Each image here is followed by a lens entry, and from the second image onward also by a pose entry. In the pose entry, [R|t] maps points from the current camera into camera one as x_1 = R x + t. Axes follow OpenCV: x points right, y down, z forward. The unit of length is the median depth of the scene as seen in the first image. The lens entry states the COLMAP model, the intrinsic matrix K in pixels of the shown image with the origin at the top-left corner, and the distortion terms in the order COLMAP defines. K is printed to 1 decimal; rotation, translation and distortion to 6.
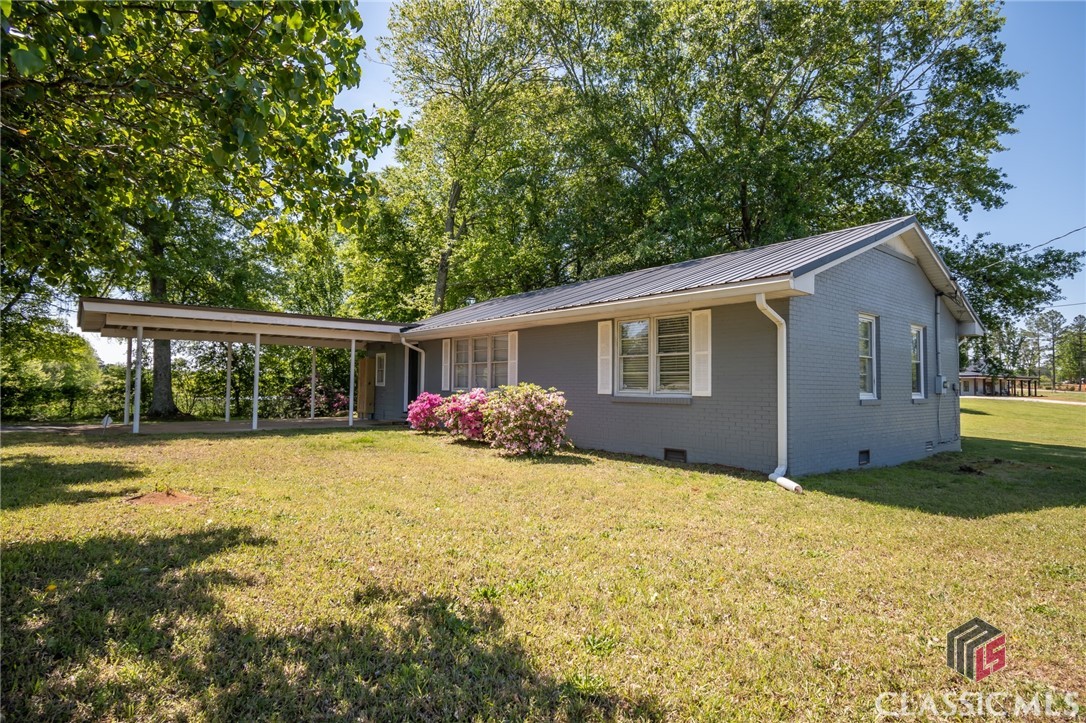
lens RADIAL K [[566.5, 0, 543.0], [0, 566.5, 361.5], [0, 0, 1]] dist [0.003100, 0.000648]
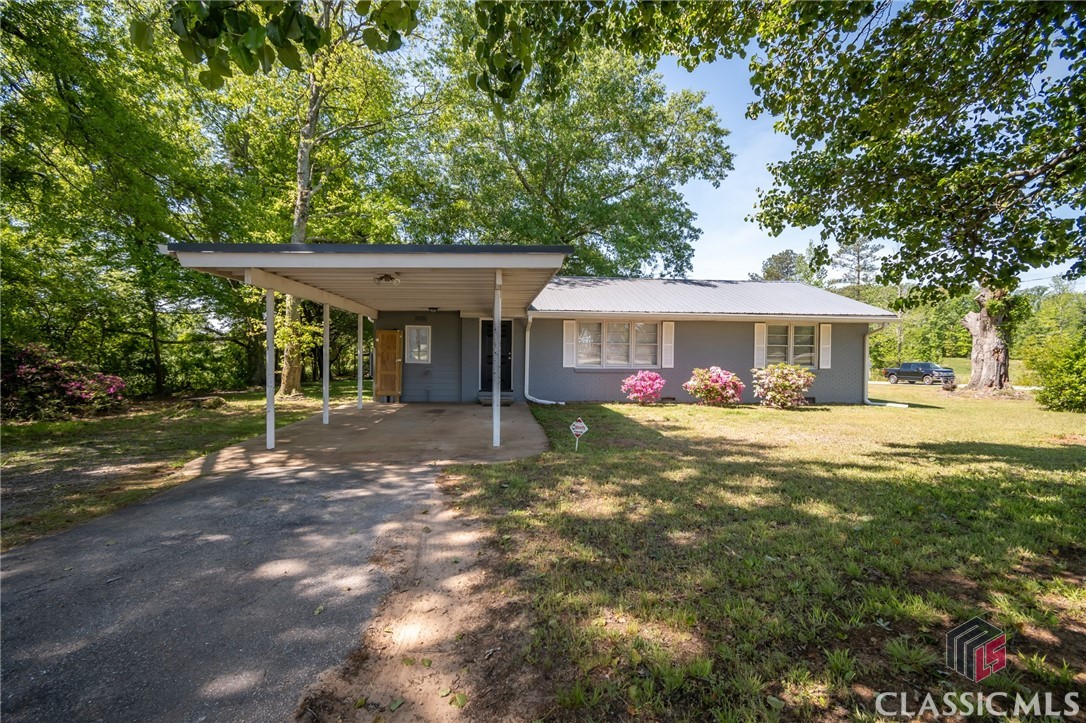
lens RADIAL K [[477.2, 0, 543.0], [0, 477.2, 361.5], [0, 0, 1]] dist [0.002352, 0.000106]
pose [[0.590284, -0.009238, 0.807143, -0.766763], [-0.038089, 0.998502, 0.039284, 0.004030], [-0.806296, -0.053932, 0.589048, 0.401088]]
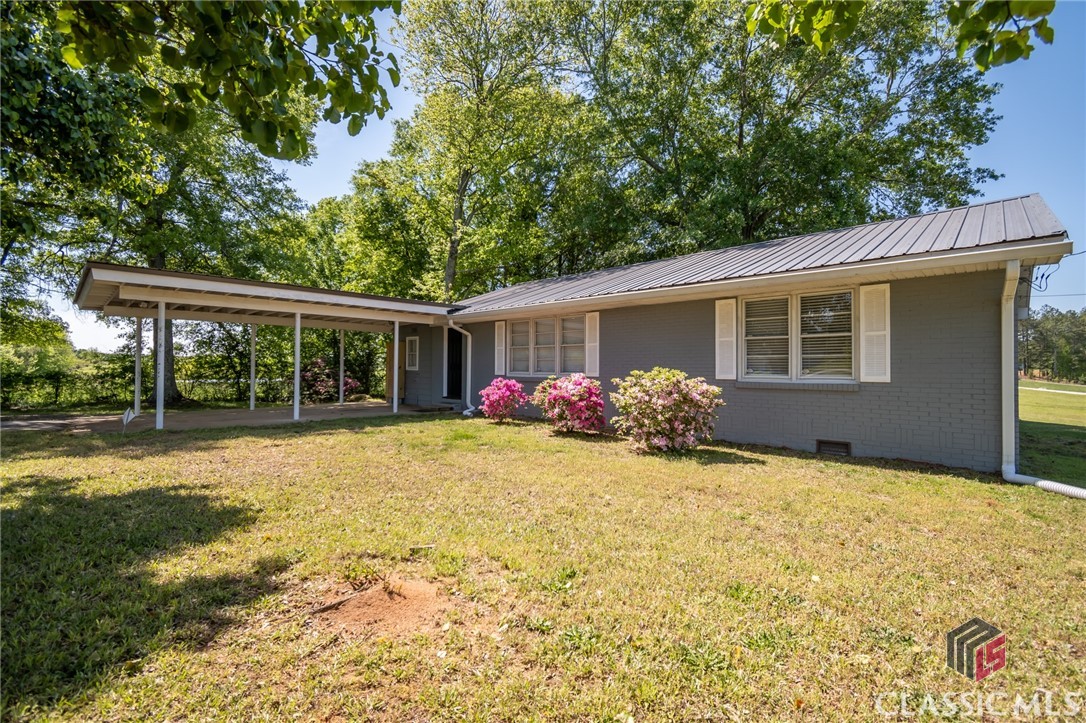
lens RADIAL K [[477.2, 0, 543.0], [0, 477.2, 361.5], [0, 0, 1]] dist [0.002352, 0.000106]
pose [[0.993291, -0.002259, 0.115619, -0.155771], [-0.001146, 0.999568, 0.029379, 0.003608], [-0.115636, -0.029314, 0.992859, 0.154014]]
